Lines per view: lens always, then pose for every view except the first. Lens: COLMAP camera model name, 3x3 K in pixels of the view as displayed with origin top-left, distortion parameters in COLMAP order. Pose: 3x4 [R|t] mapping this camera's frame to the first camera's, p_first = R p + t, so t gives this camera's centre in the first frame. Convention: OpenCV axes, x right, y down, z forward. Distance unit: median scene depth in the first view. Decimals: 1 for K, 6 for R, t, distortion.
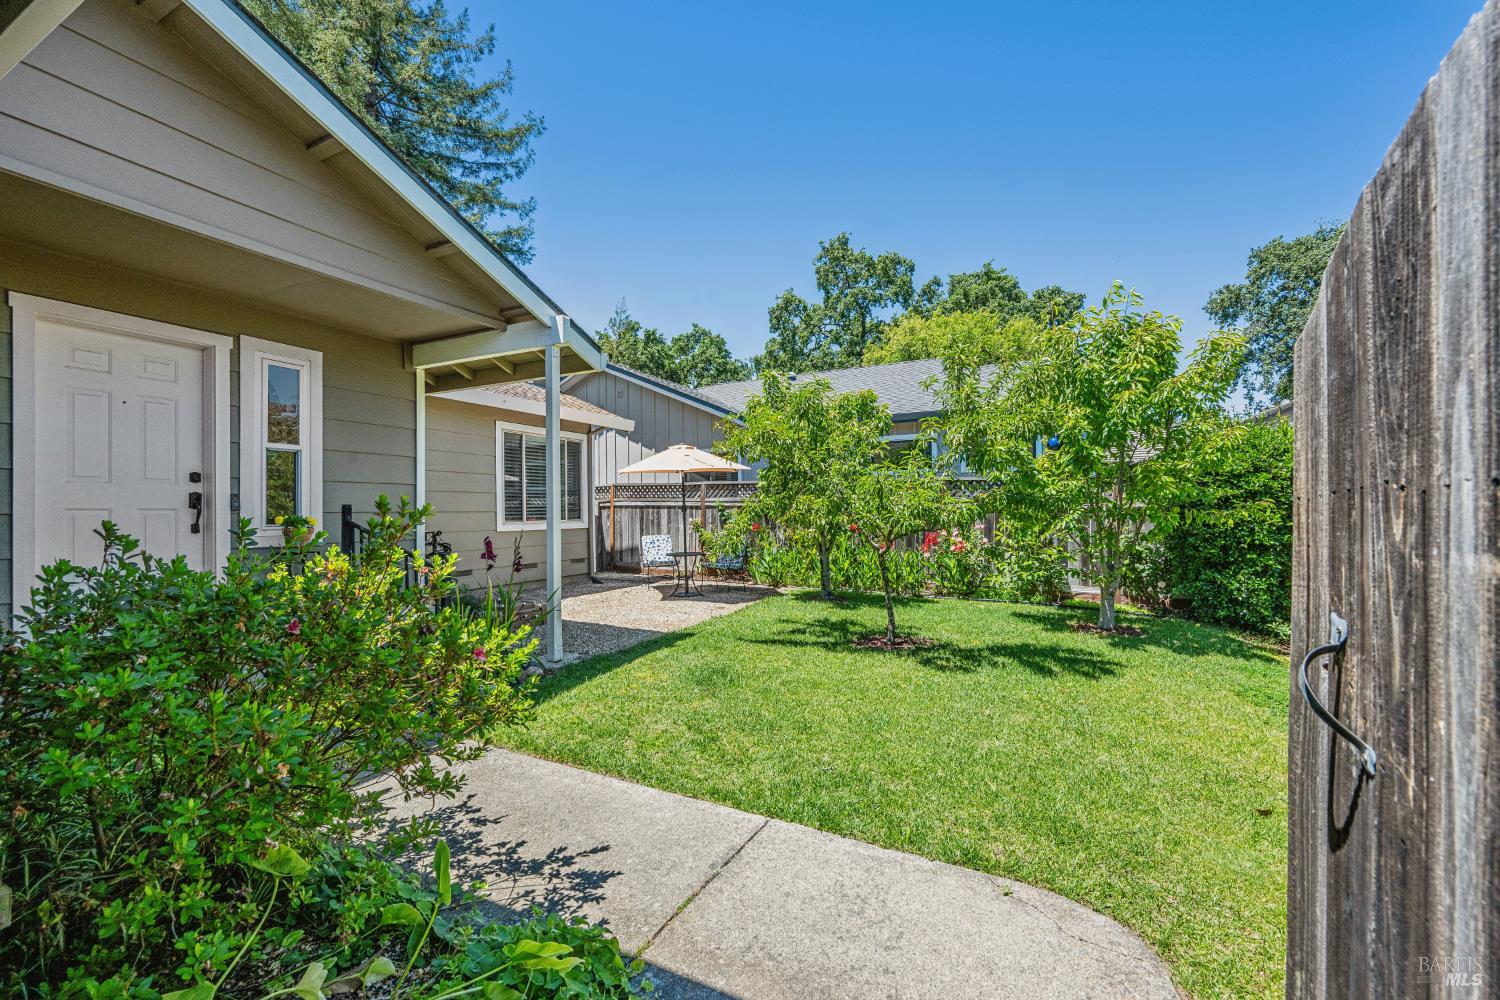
lens RADIAL K [[593.0, 0, 743.5], [0, 593.0, 500.6], [0, 0, 1]] dist [-0.000821, 0.000508]
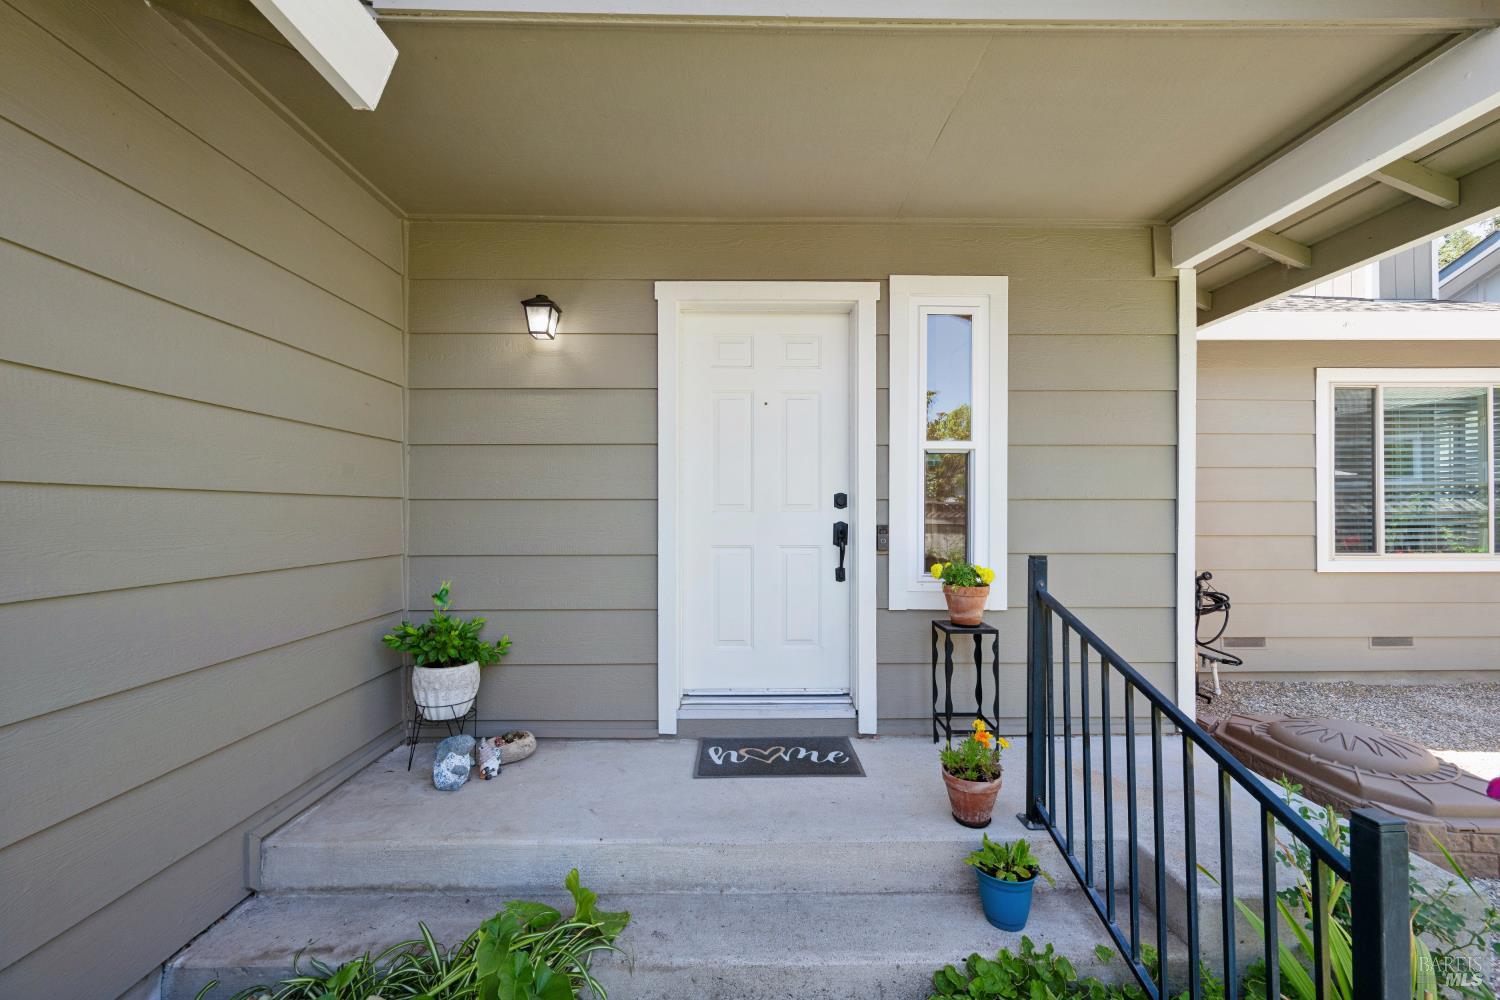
lens RADIAL K [[593.0, 0, 743.8], [0, 593.0, 516.3], [0, 0, 1]] dist [-0.000821, 0.000508]
pose [[0.458531, 0.015108, -0.888550, -0.325756], [0.011485, 0.999671, 0.022924, -0.034037], [0.888604, -0.020717, 0.458207, 0.524720]]
